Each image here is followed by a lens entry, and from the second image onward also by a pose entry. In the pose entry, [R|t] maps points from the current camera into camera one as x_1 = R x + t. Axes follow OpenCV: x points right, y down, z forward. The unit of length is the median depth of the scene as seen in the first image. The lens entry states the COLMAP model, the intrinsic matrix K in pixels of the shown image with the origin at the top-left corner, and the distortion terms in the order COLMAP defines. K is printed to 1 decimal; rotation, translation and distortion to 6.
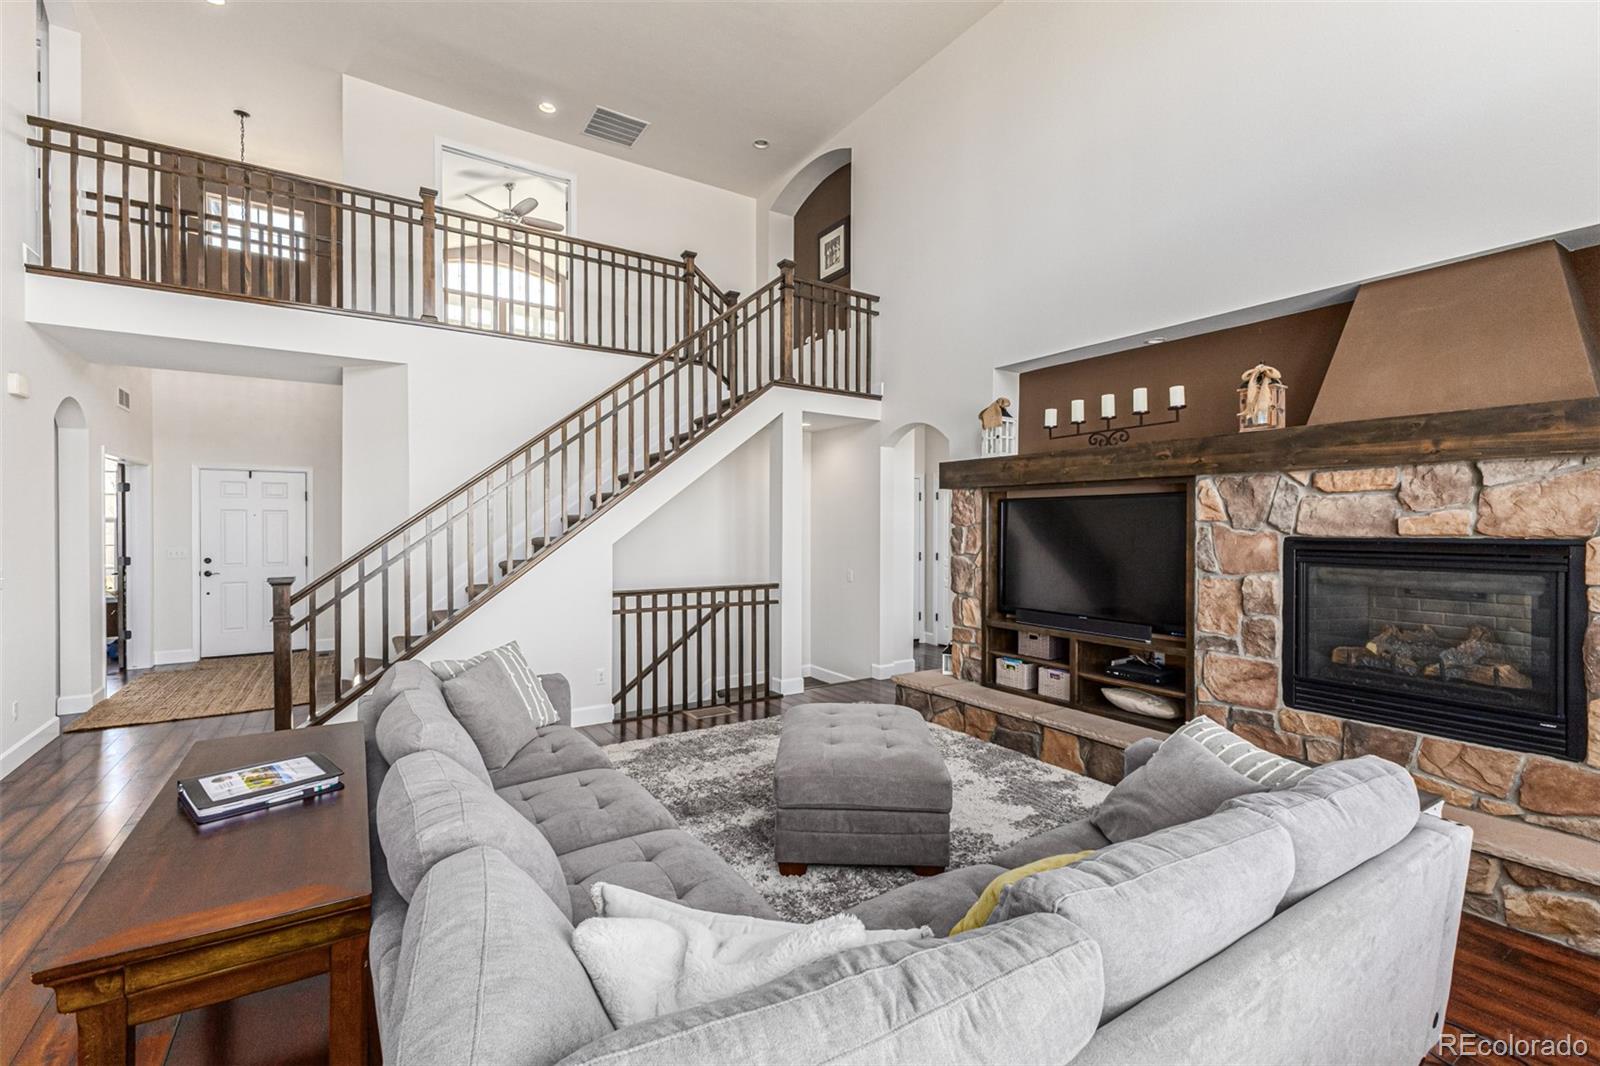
lens RADIAL K [[681.0, 0, 813.3], [0, 681.0, 528.3], [0, 0, 1]] dist [0.001089, 0.000014]
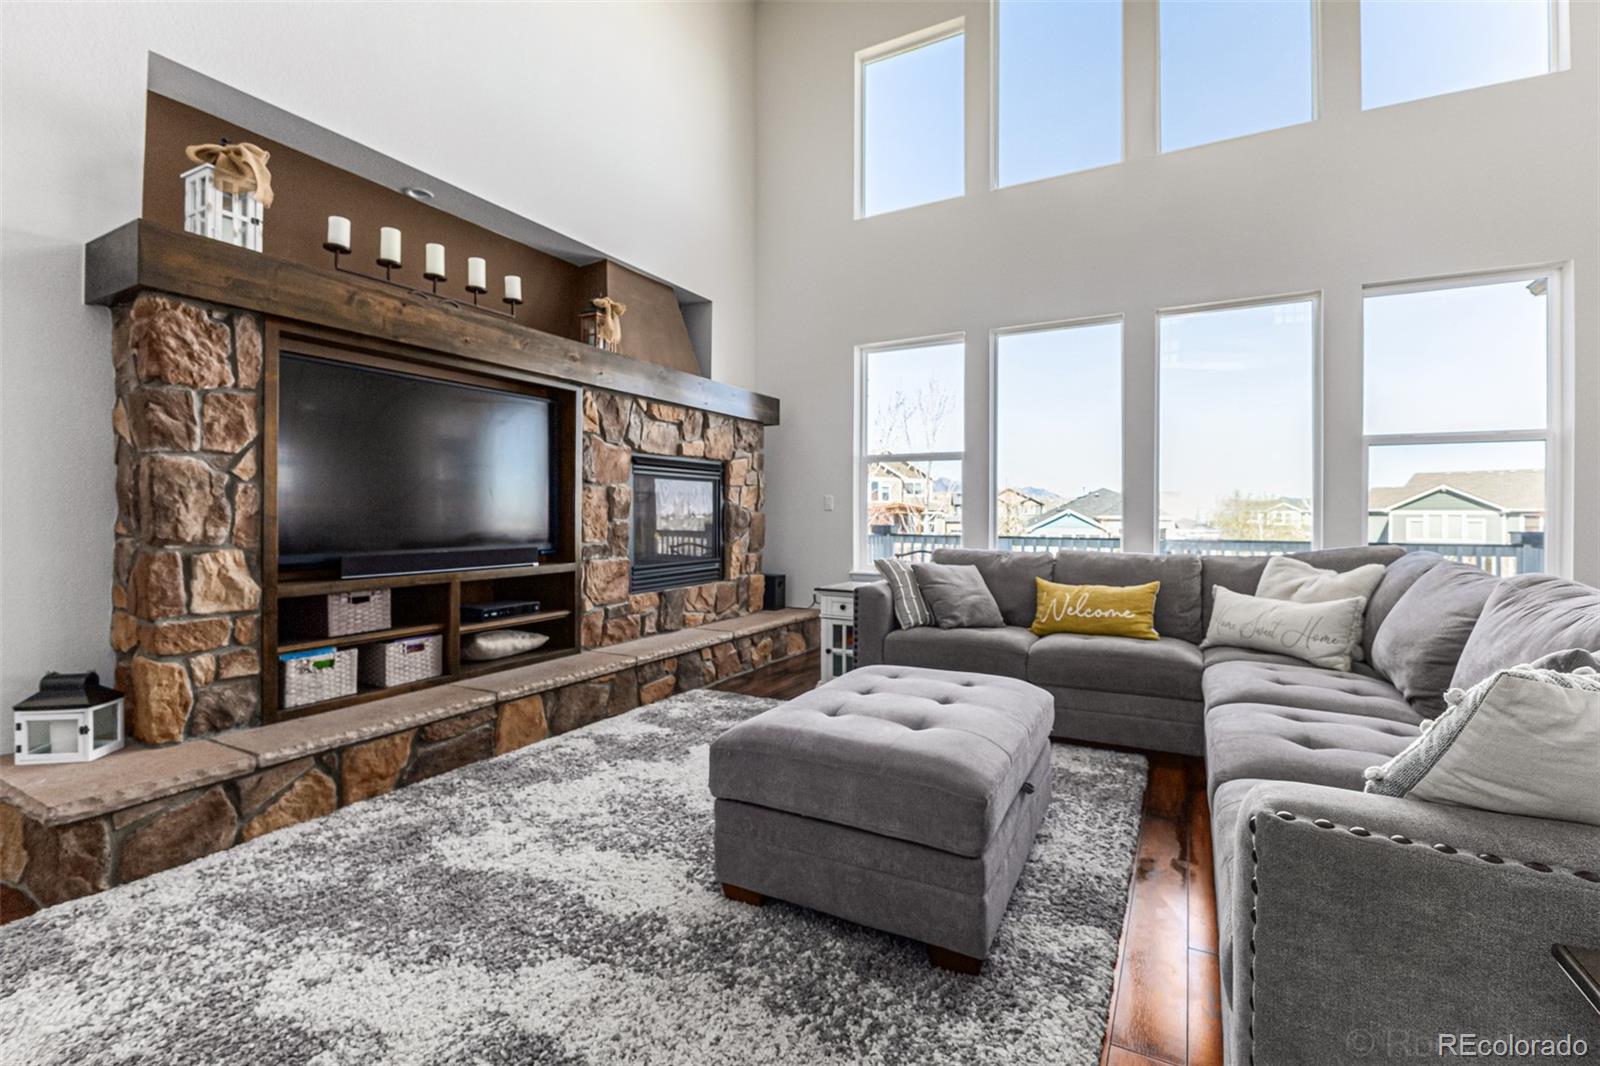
lens RADIAL K [[699.3, 0, 797.1], [0, 699.3, 510.5], [0, 0, 1]] dist [-0.000414, -0.000154]
pose [[-0.440445, -0.003344, 0.897773, -0.426685], [-0.002208, 0.999994, 0.002642, 0.088688], [-0.897777, -0.000819, -0.440450, 1.024730]]
